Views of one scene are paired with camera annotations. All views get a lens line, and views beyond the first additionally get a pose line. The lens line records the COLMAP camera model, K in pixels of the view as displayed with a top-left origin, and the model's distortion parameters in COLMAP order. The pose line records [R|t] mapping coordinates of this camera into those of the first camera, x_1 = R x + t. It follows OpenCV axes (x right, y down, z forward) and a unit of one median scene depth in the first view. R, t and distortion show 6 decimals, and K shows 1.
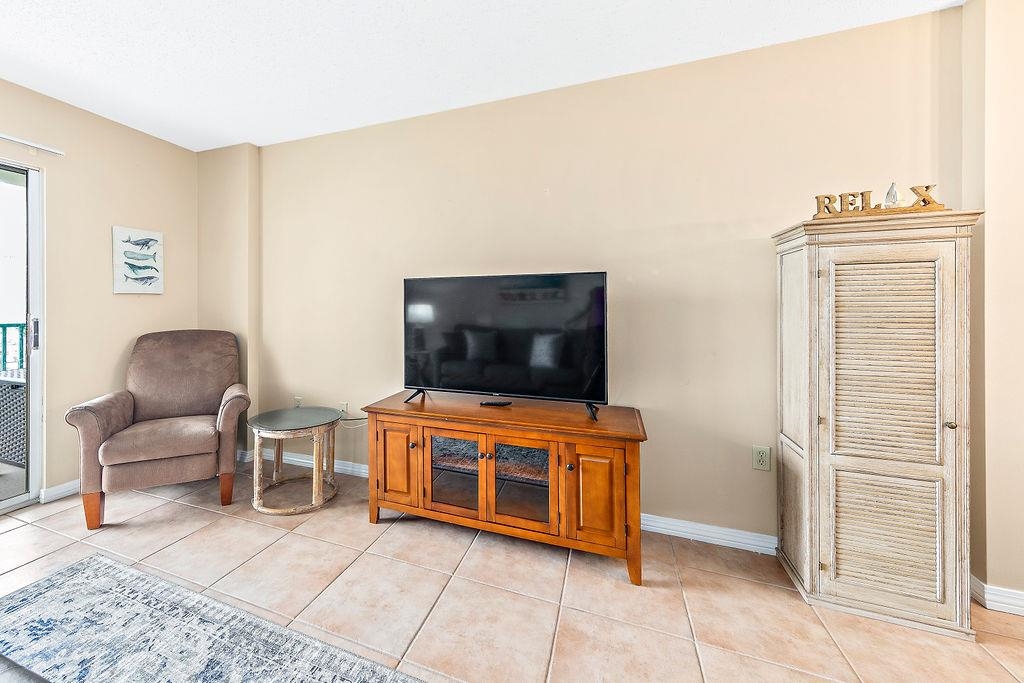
lens RADIAL K [[400.3, 0, 446.7], [0, 400.3, 309.8], [0, 0, 1]] dist [0.002660, 0.000325]
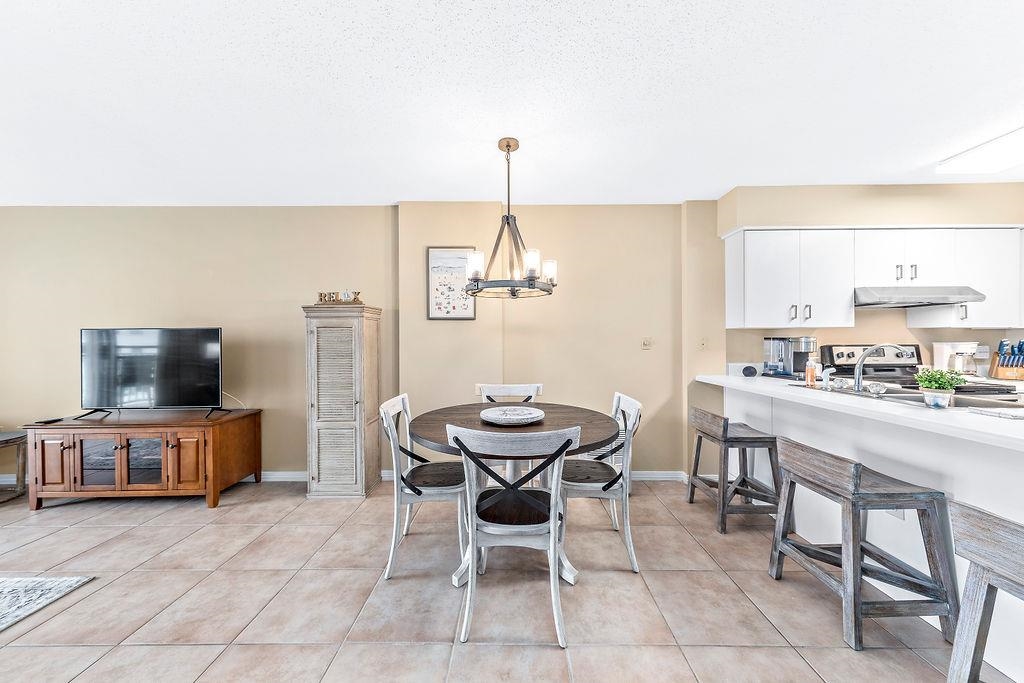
lens RADIAL K [[347.8, 0, 512.1], [0, 347.8, 340.3], [0, 0, 1]] dist [0.009430, -0.000041]
pose [[0.929261, -0.004672, 0.369396, 1.061412], [0.006816, 0.999967, -0.004500, -0.029950], [-0.369362, 0.006700, 0.929261, -0.858964]]
